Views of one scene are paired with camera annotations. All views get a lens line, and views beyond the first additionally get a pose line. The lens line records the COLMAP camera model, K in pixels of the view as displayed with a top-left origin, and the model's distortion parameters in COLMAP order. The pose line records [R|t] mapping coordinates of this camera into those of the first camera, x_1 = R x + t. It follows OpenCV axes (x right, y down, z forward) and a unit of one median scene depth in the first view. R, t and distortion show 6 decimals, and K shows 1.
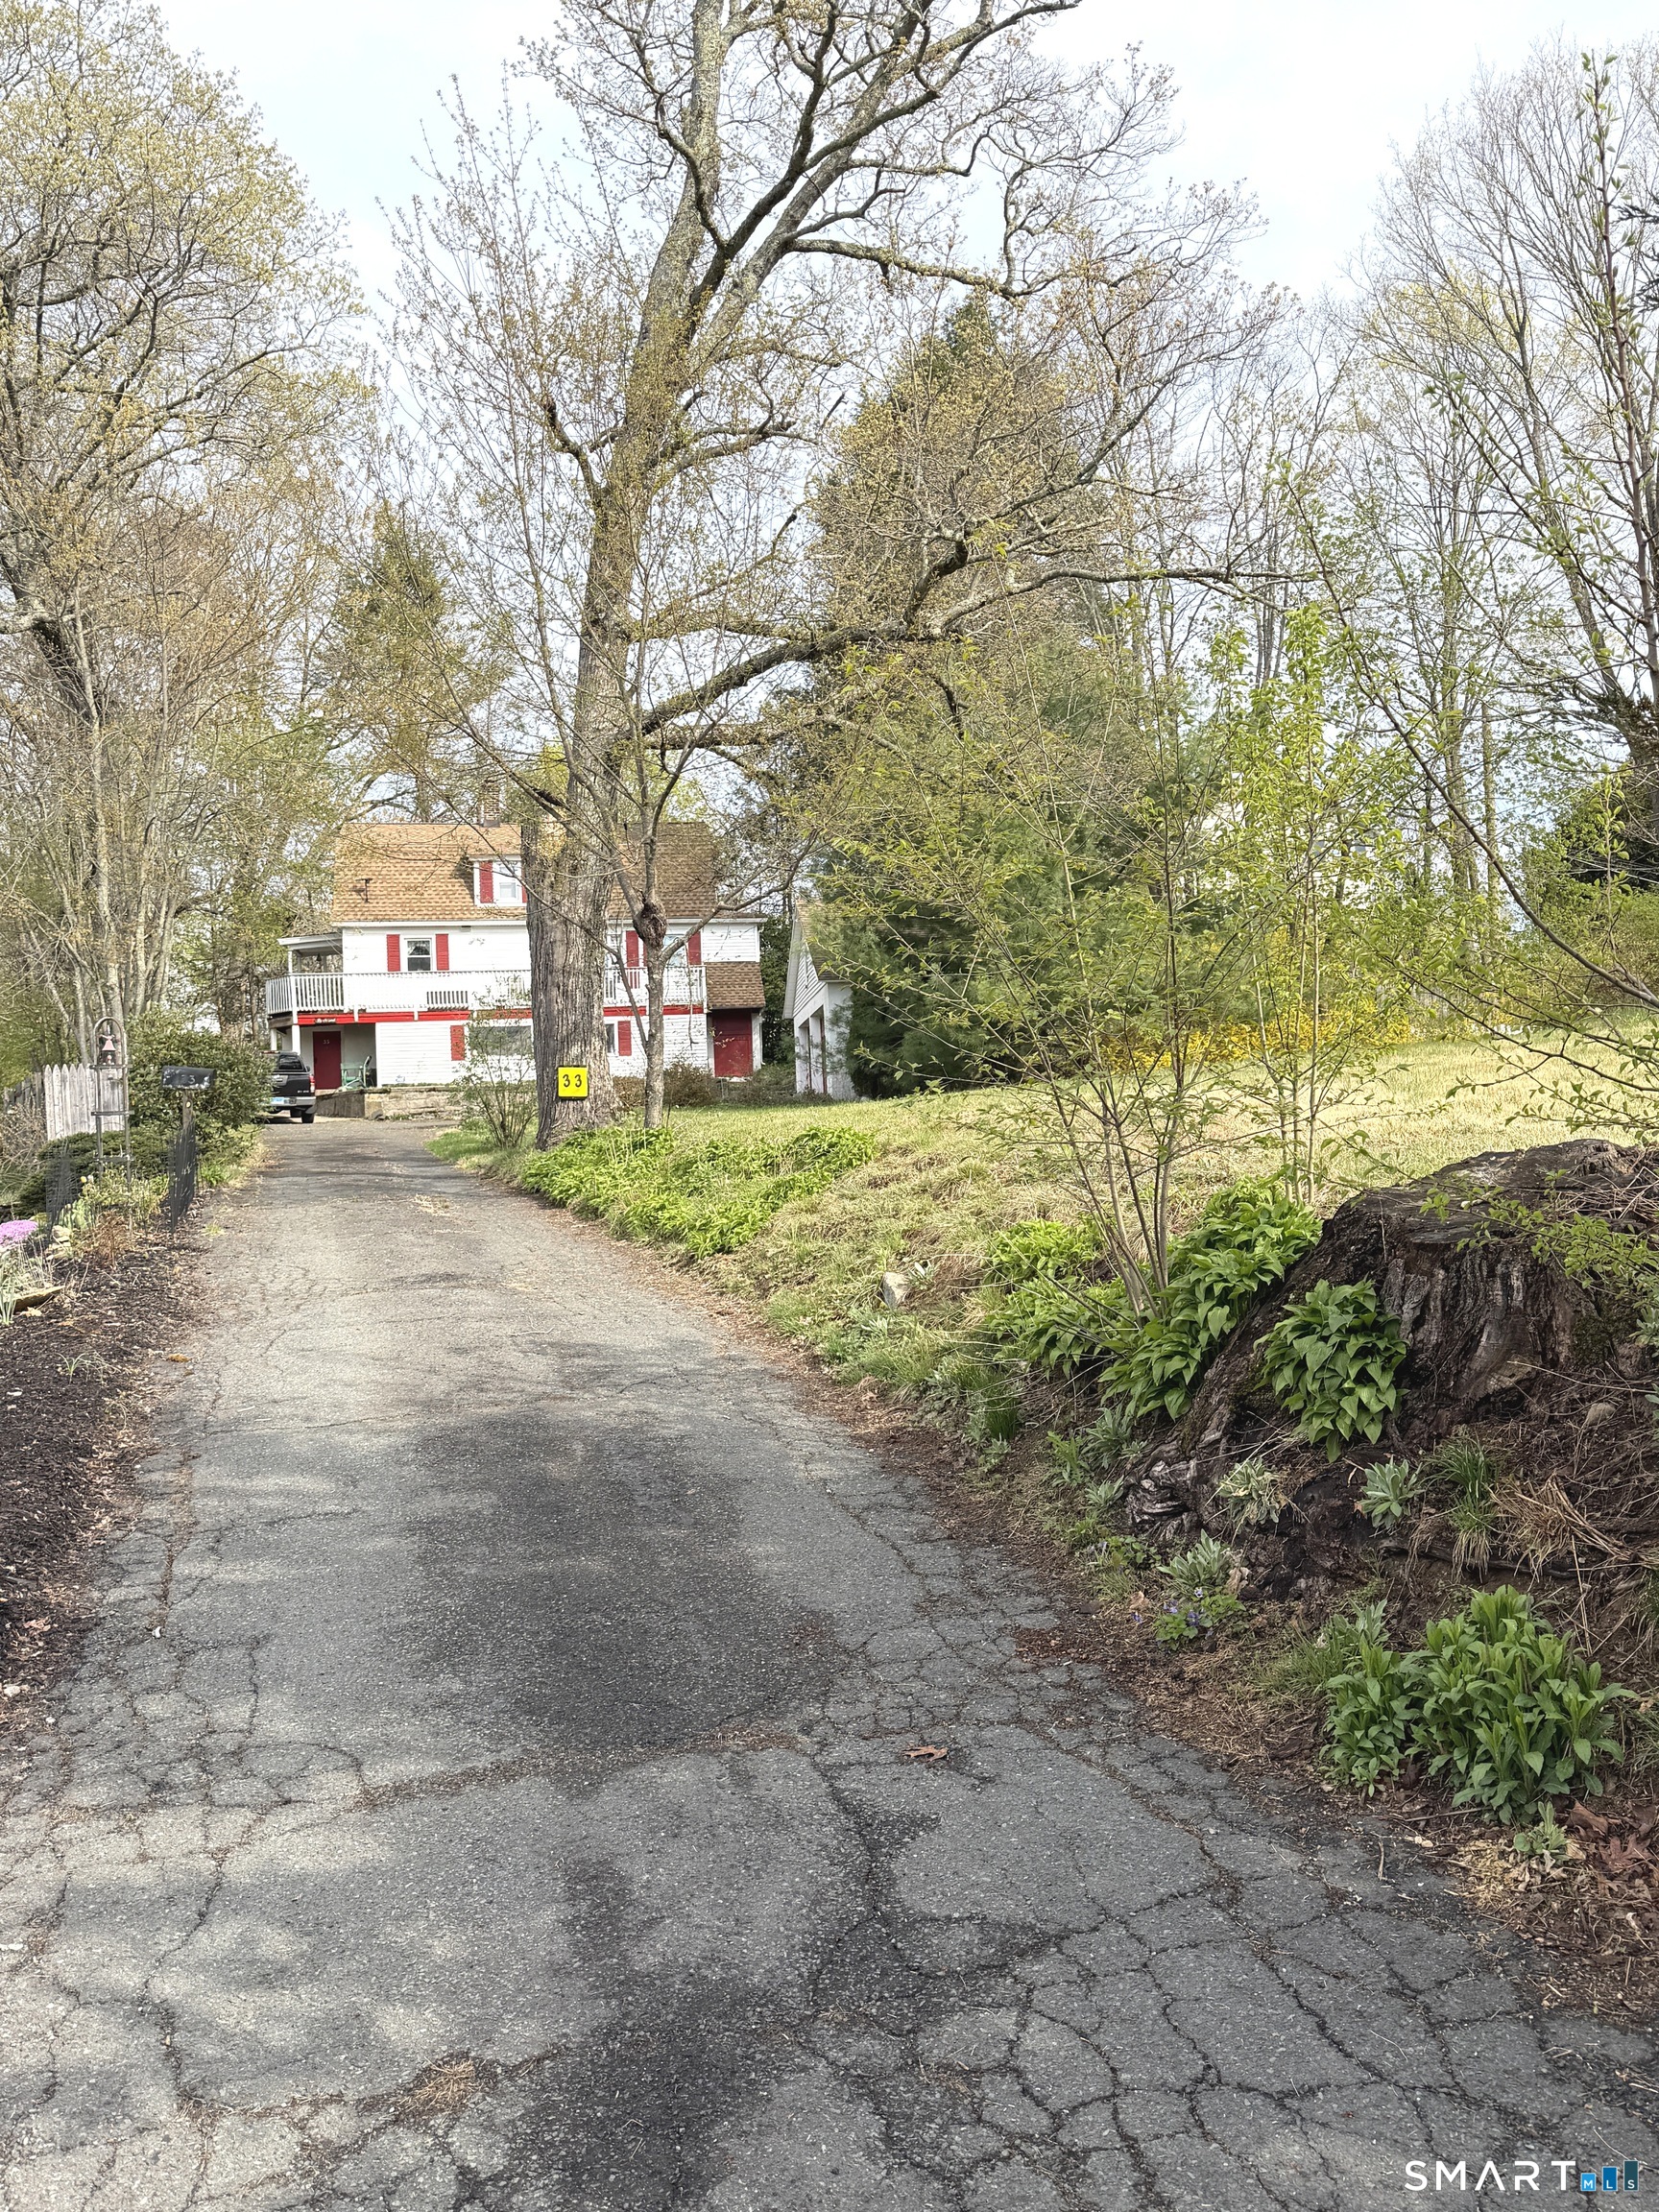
lens RADIAL K [[1862.2, 0, 840.9], [0, 1862.2, 1119.6], [0, 0, 1]] dist [0.112284, -0.003381]
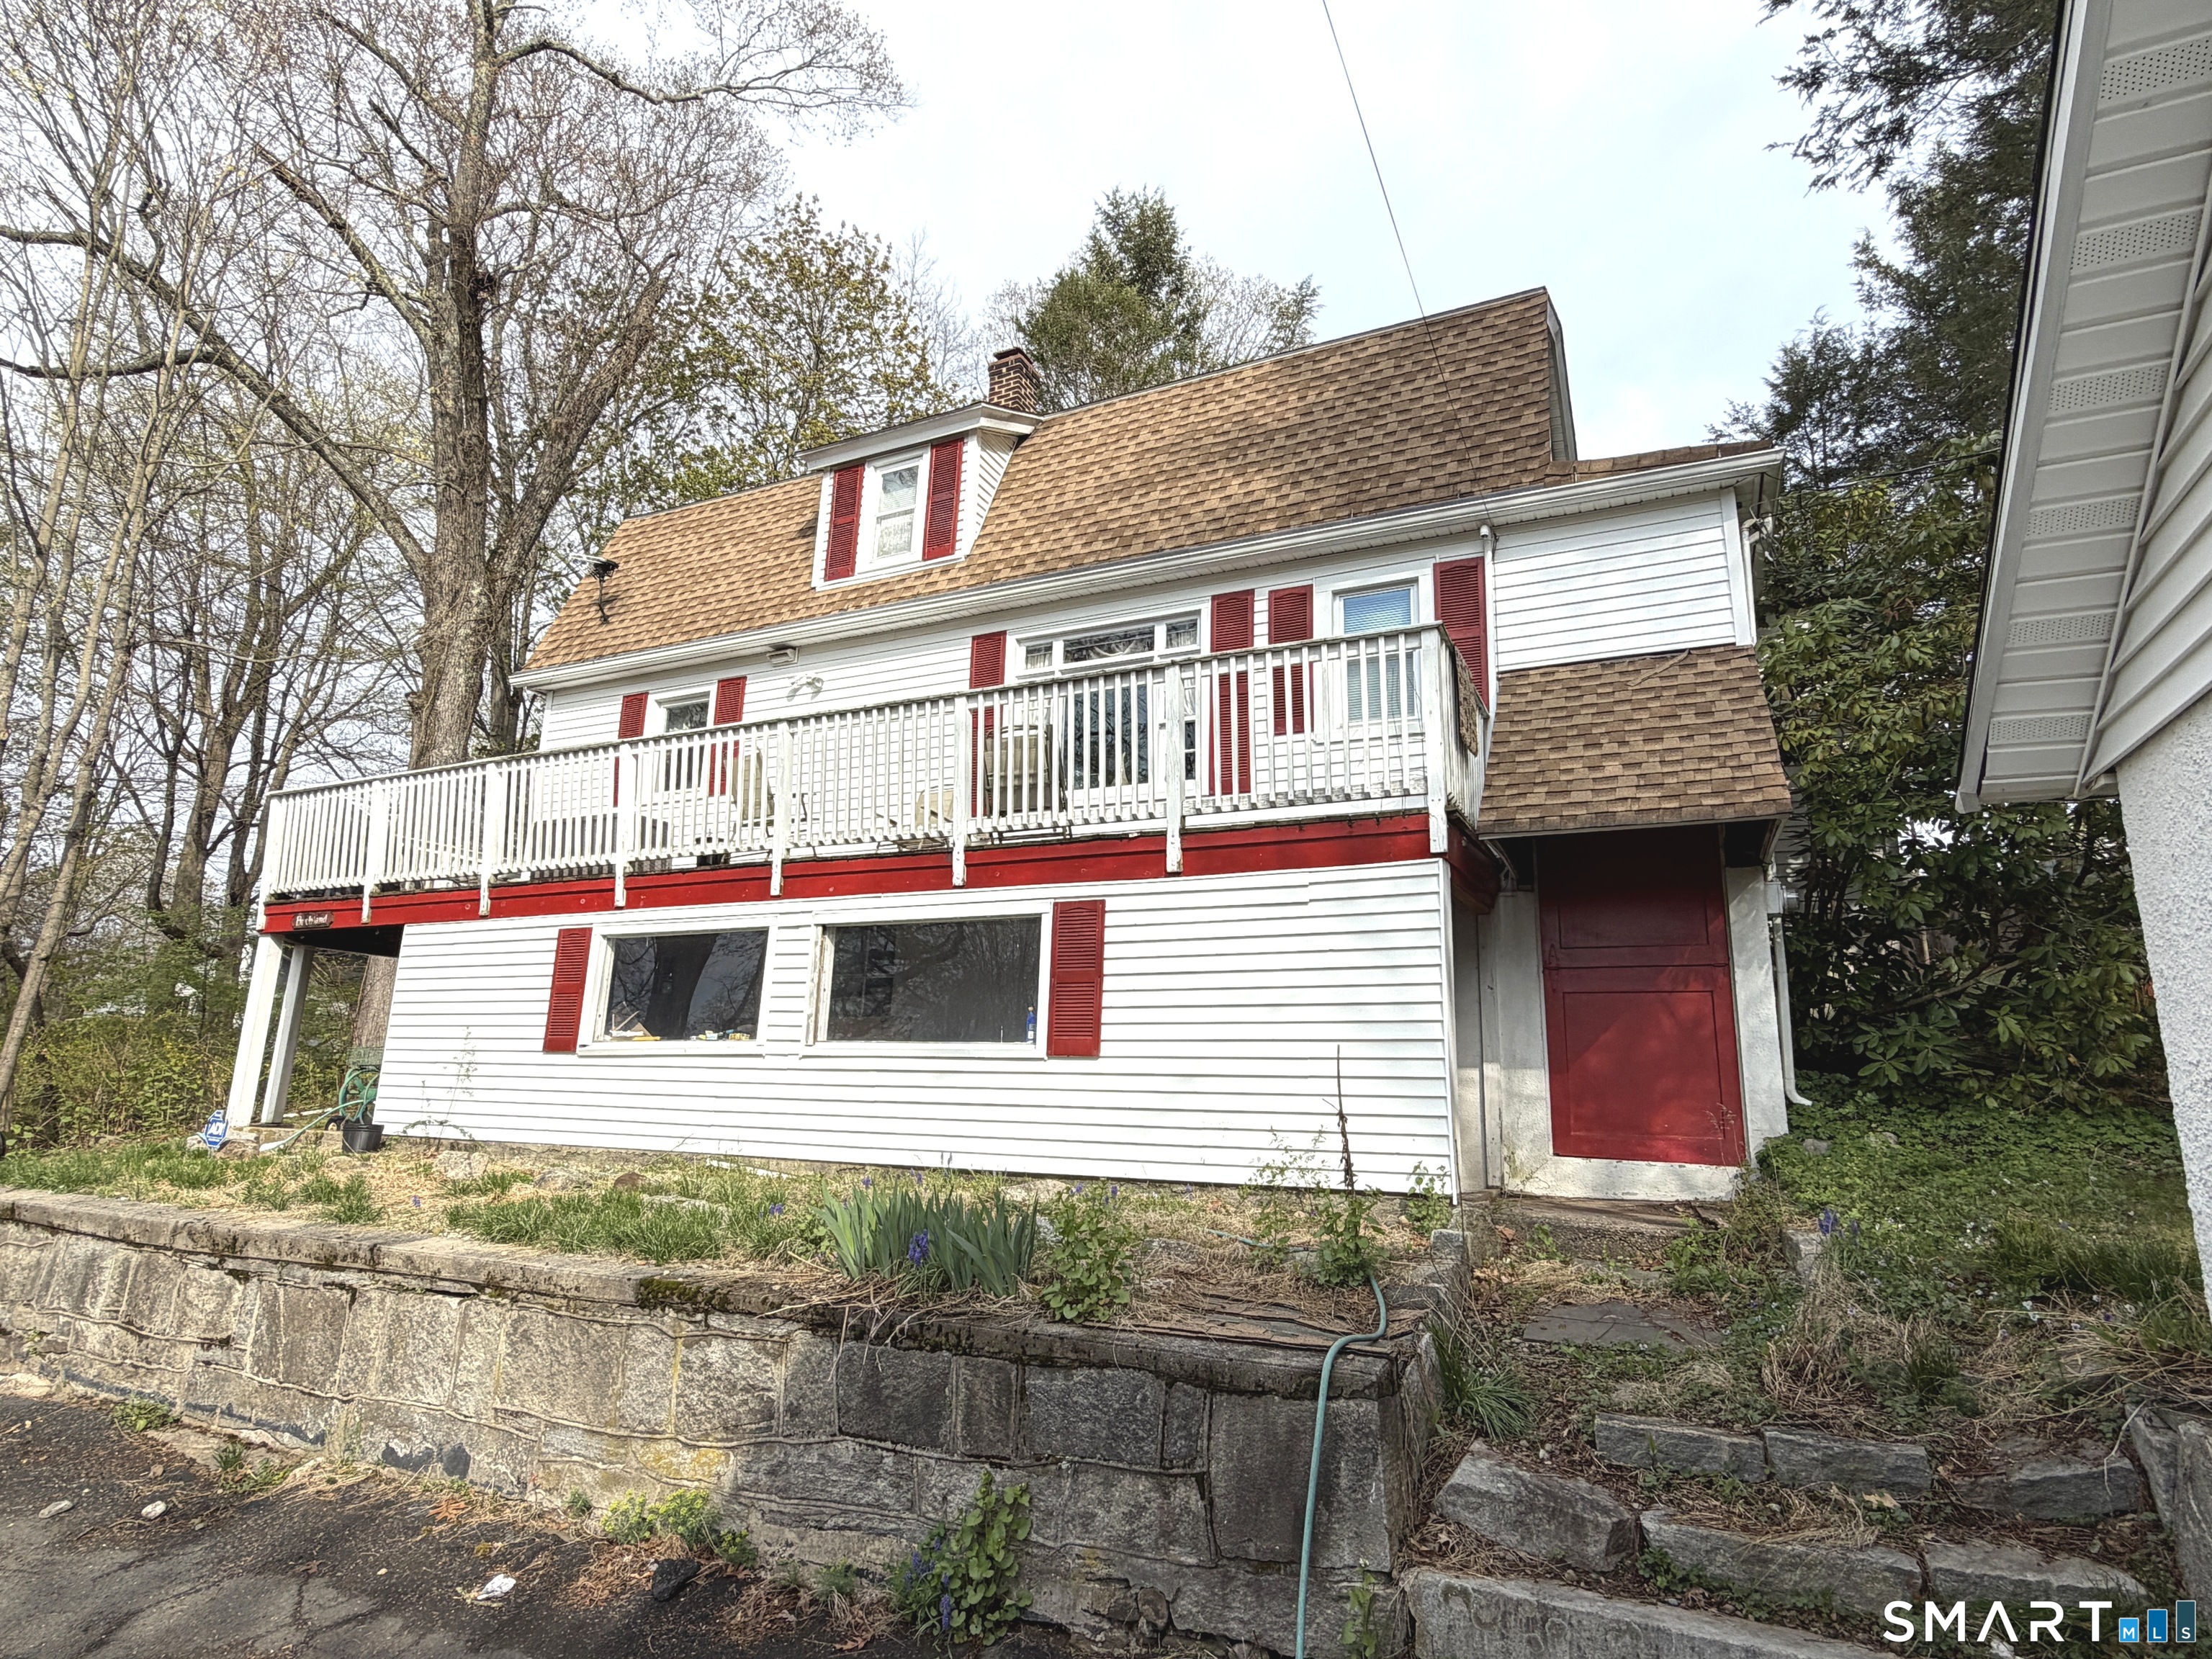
lens RADIAL K [[1201.6, 0, 1084.0], [0, 1201.6, 826.6], [0, 0, 1]] dist [-0.005162, -0.000099]
pose [[0.829699, -0.059426, -0.555039, -0.033092], [-0.029649, 0.988222, -0.150125, -0.039148], [0.557423, 0.141015, 0.818165, 0.863318]]
